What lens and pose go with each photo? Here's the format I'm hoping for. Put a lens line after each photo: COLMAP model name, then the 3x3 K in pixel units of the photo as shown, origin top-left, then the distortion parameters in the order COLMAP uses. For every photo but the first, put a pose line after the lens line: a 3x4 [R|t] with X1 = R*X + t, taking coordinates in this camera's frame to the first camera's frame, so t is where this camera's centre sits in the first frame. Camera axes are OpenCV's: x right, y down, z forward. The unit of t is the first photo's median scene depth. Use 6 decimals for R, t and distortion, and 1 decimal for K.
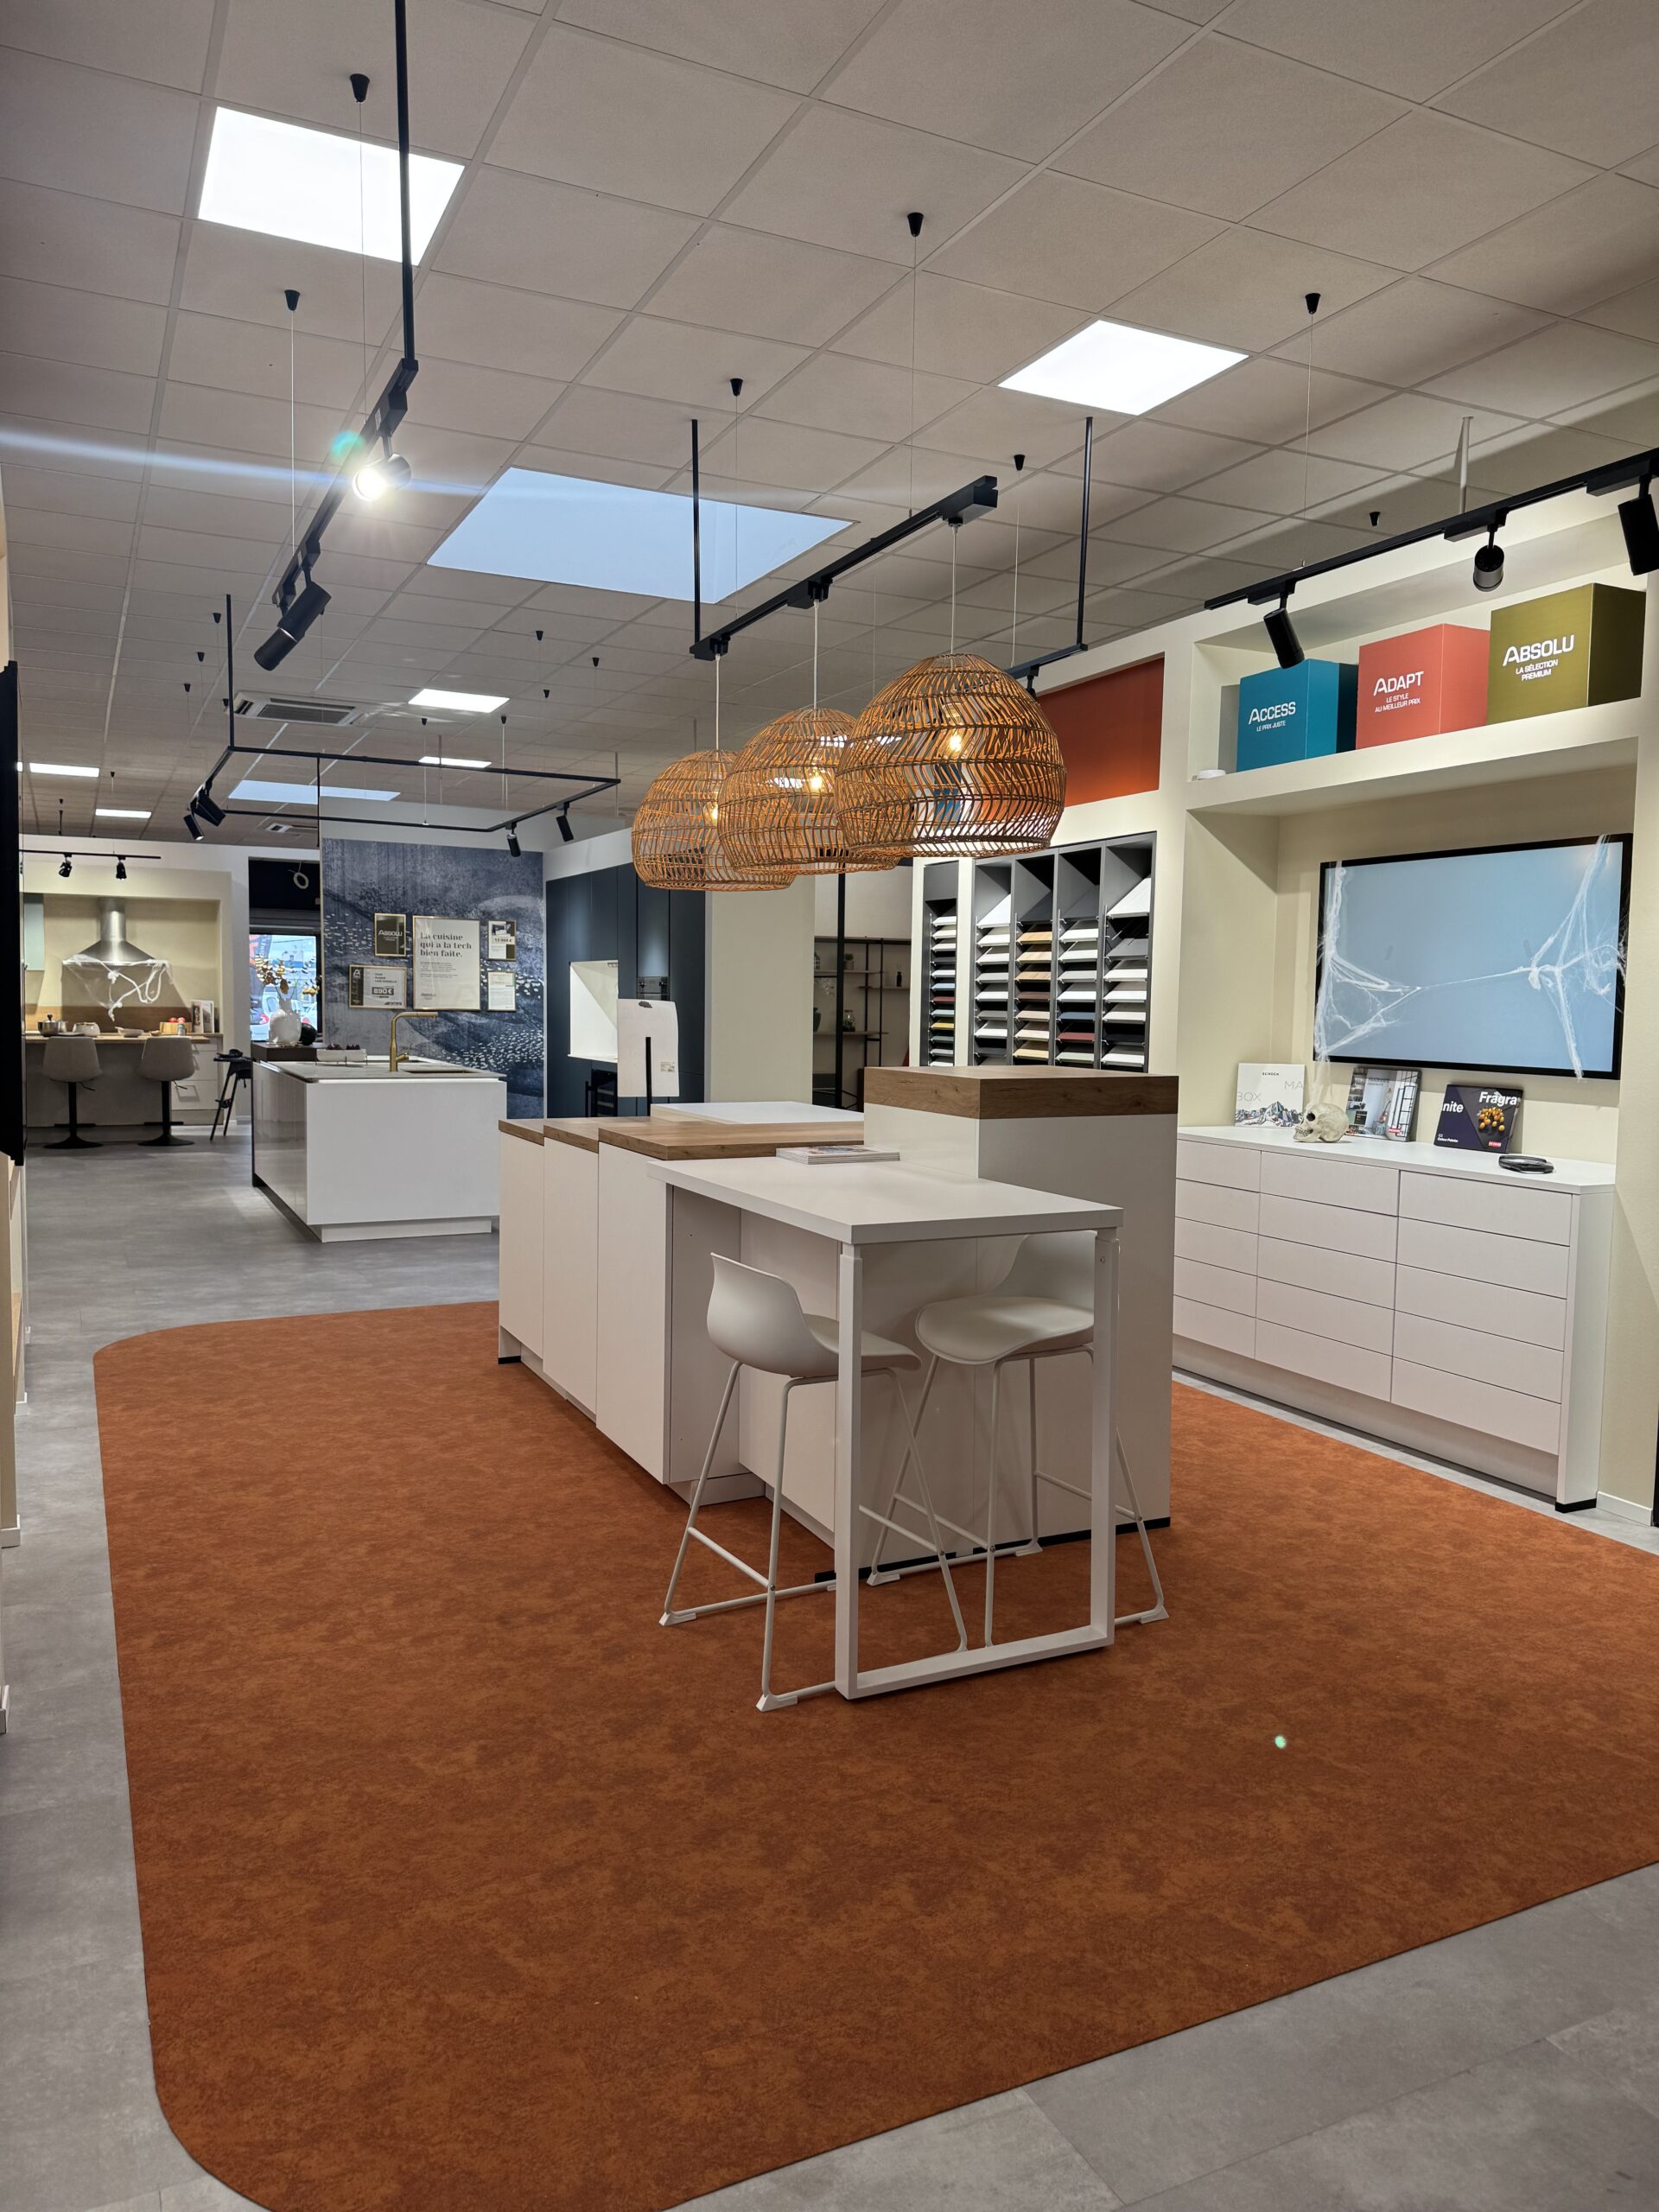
lens RADIAL K [[1559.0, 0, 846.0], [0, 1559.0, 1108.0], [0, 0, 1]] dist [0.024455, -0.006456]
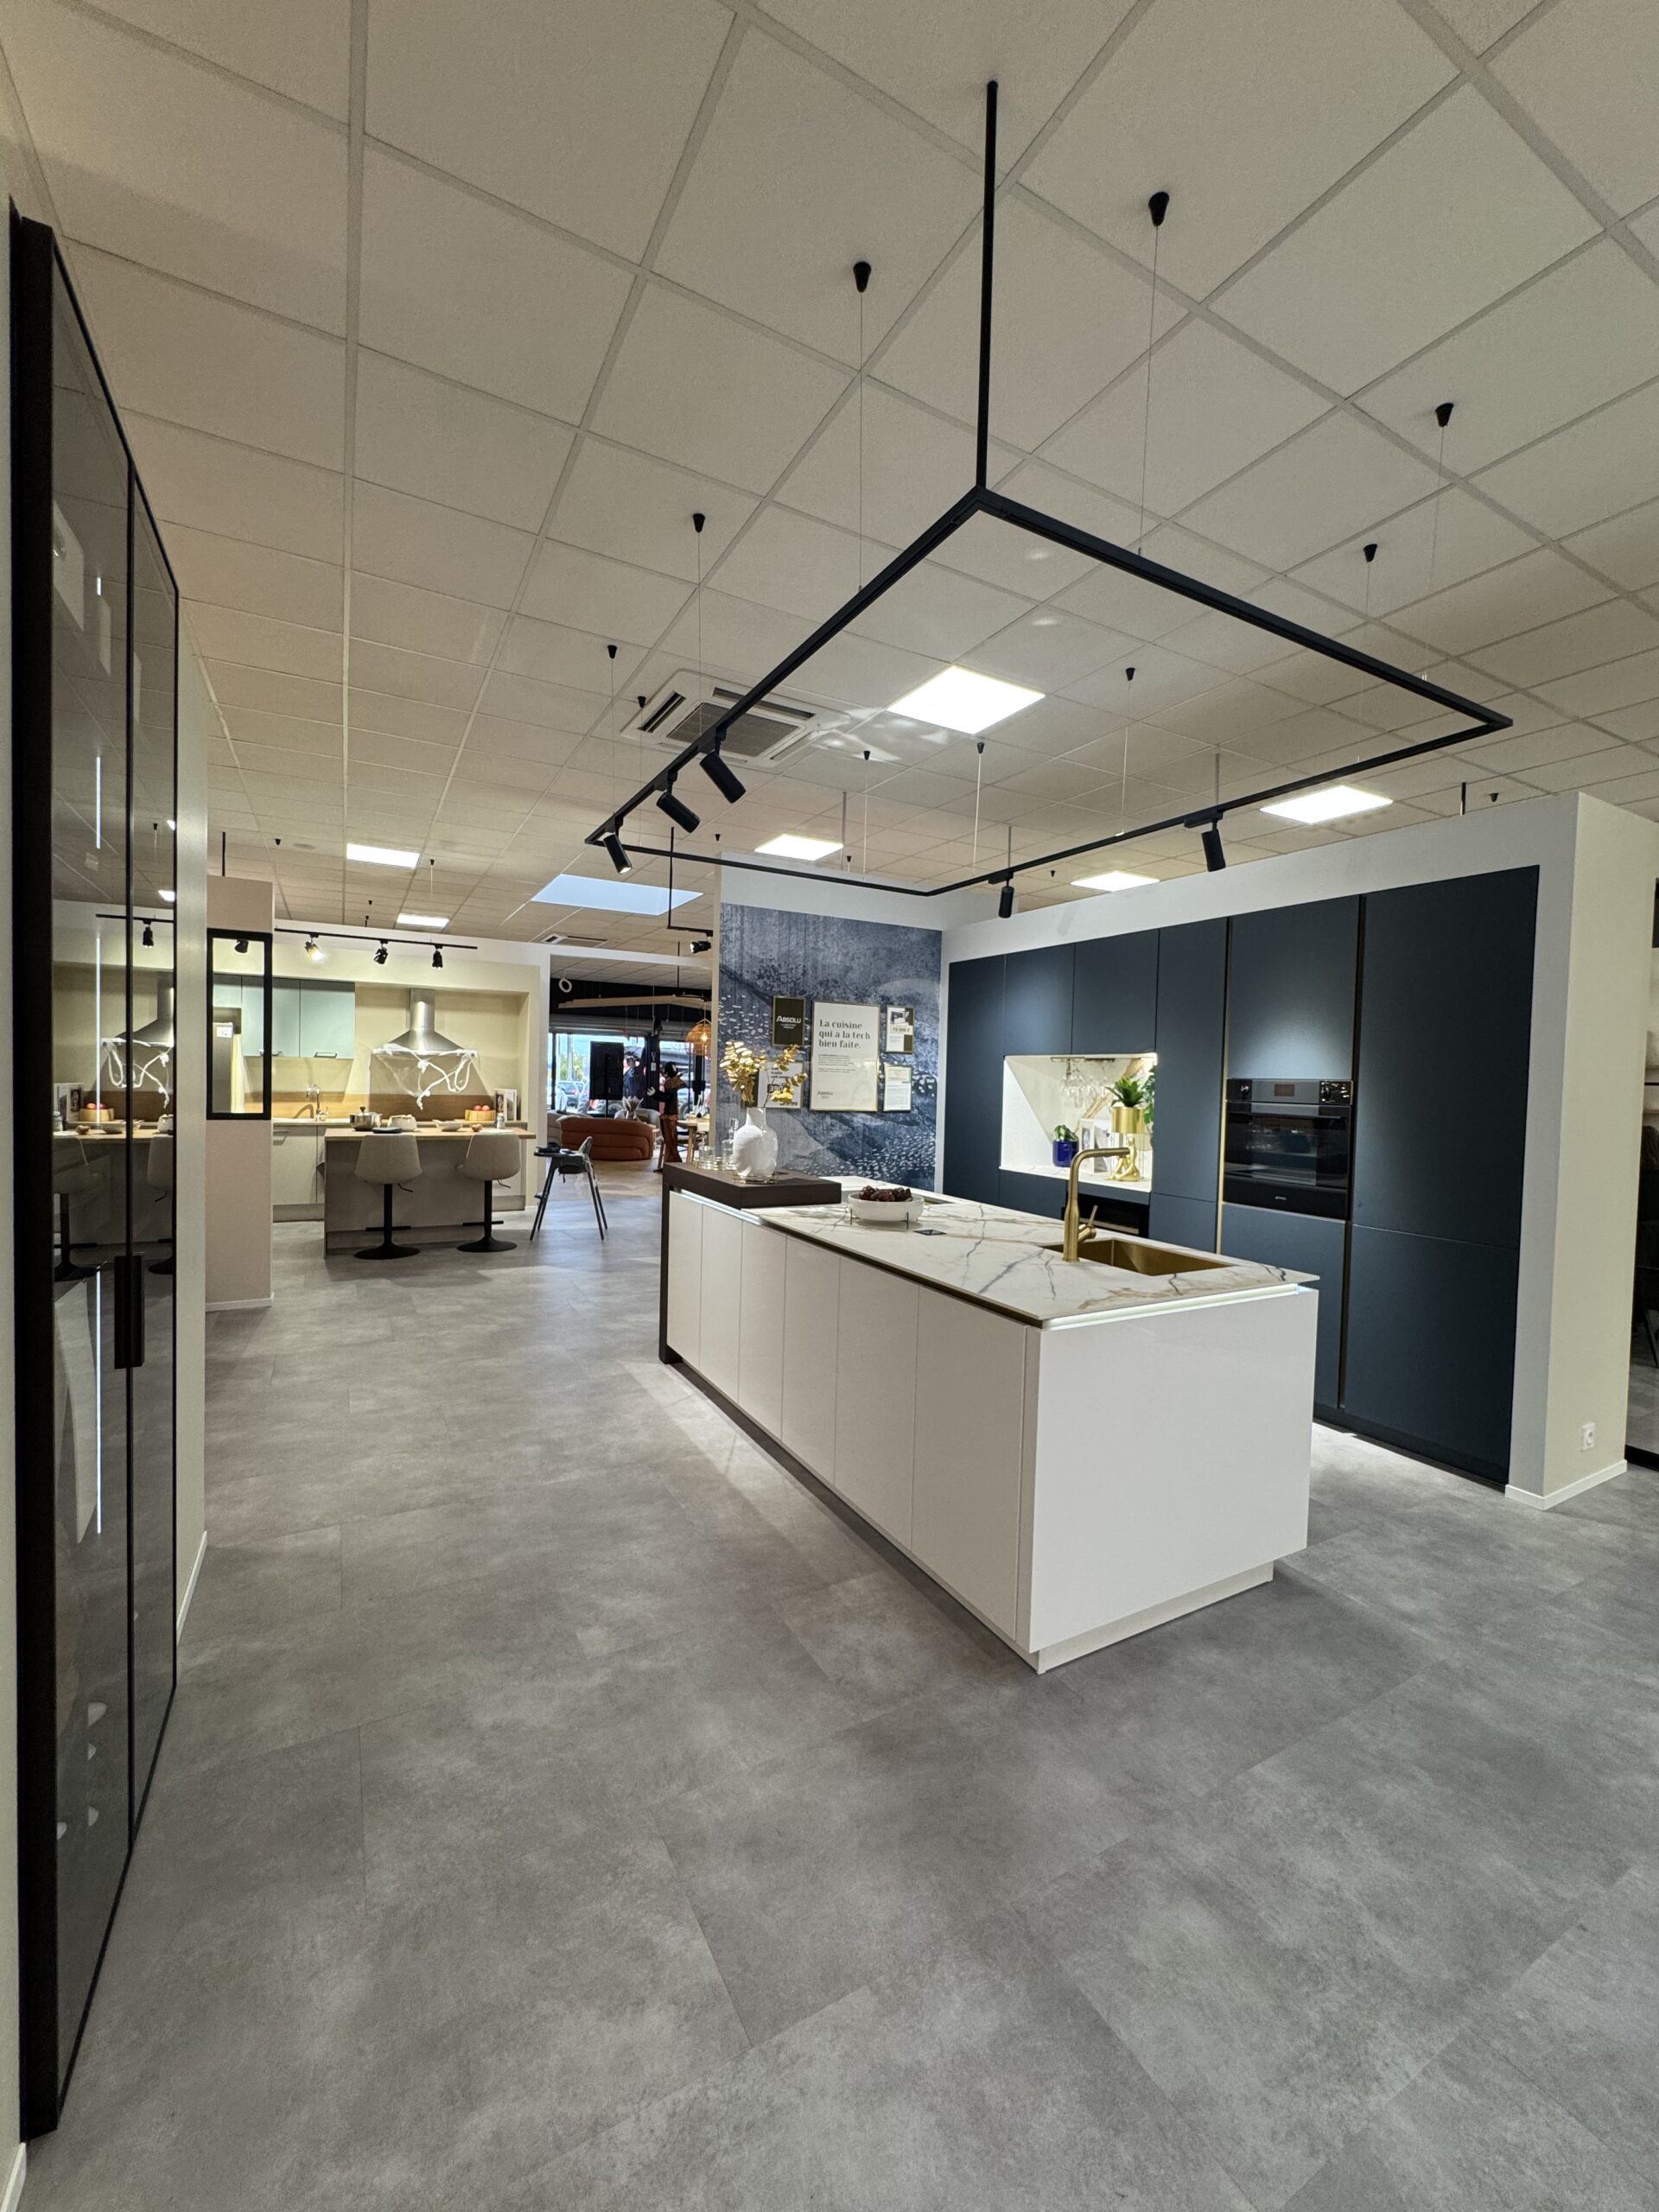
lens RADIAL K [[886.0, 0, 821.2], [0, 886.0, 1106.8], [0, 0, 1]] dist [0.001243, 0.000033]
pose [[0.999241, 0.007824, 0.038162, -0.282196], [-0.006468, 0.999348, -0.035528, -0.047035], [-0.038415, 0.035254, 0.998640, 0.510610]]
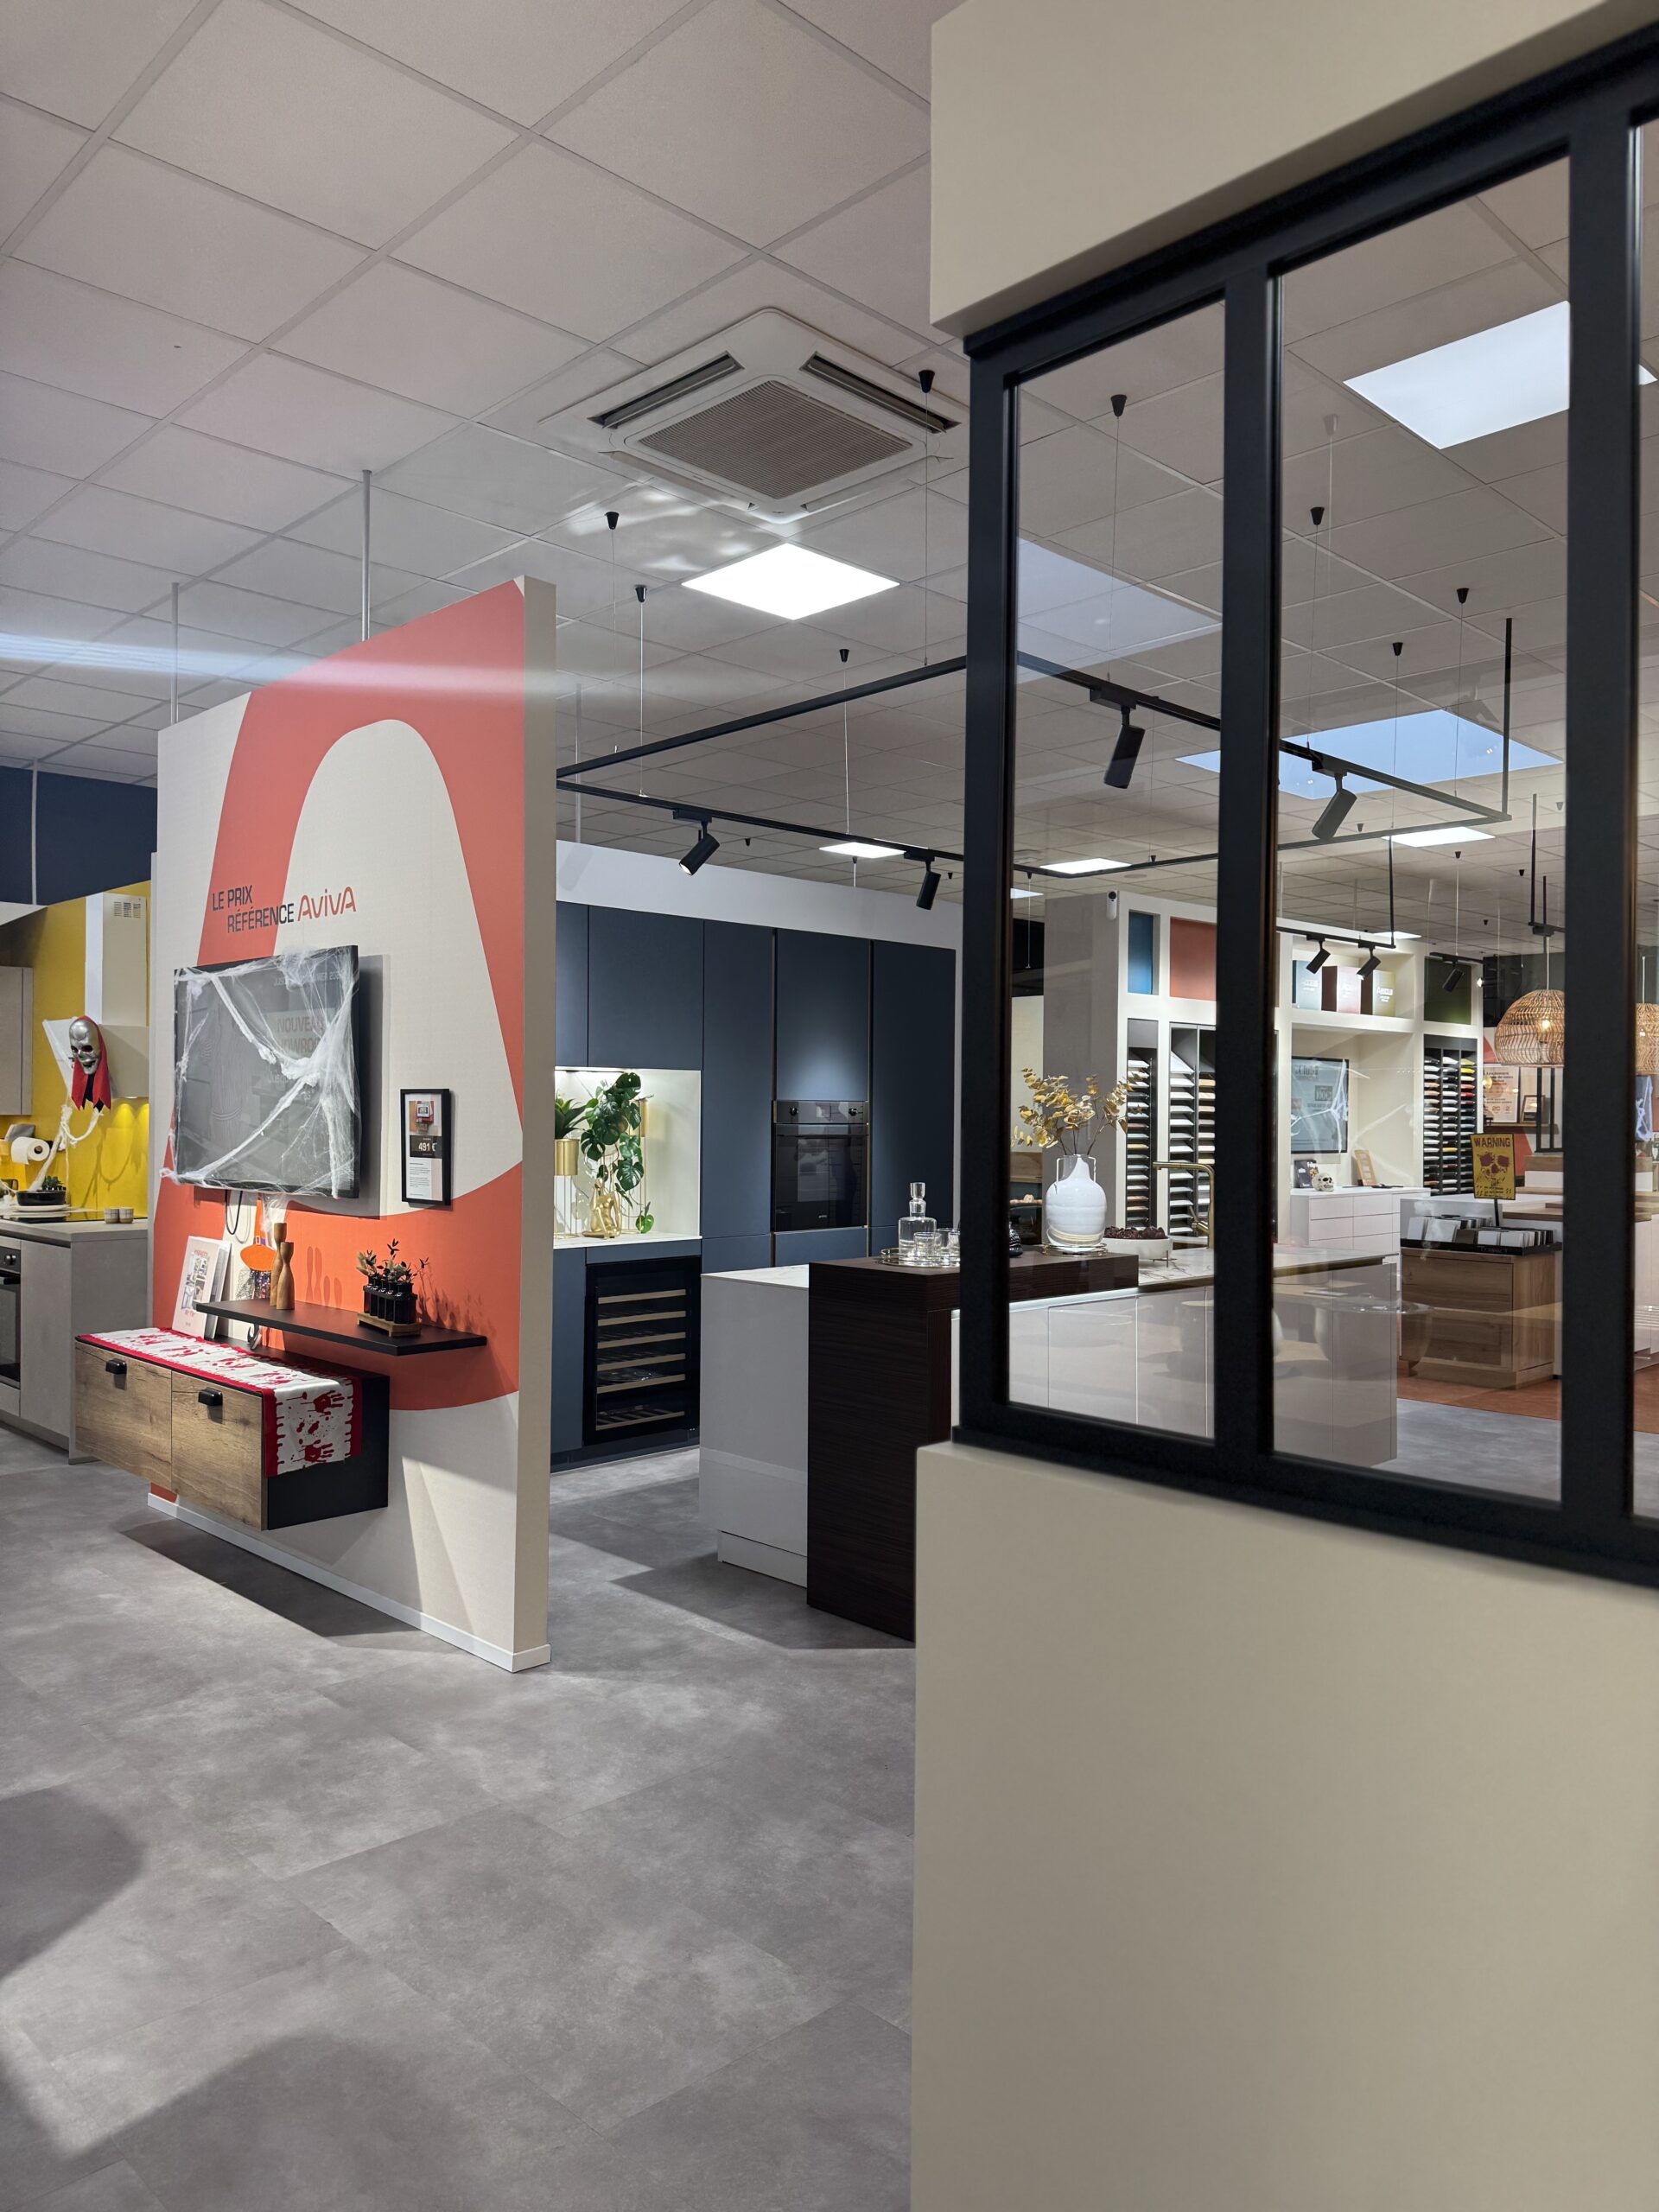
lens RADIAL K [[1559.0, 0, 835.8], [0, 1559.0, 1101.4], [0, 0, 1]] dist [0.024455, -0.006456]
pose [[-0.314836, -0.015319, 0.949023, -0.714394], [0.055613, 0.997854, 0.034556, -0.095750], [-0.947516, 0.063657, -0.313308, 1.087542]]
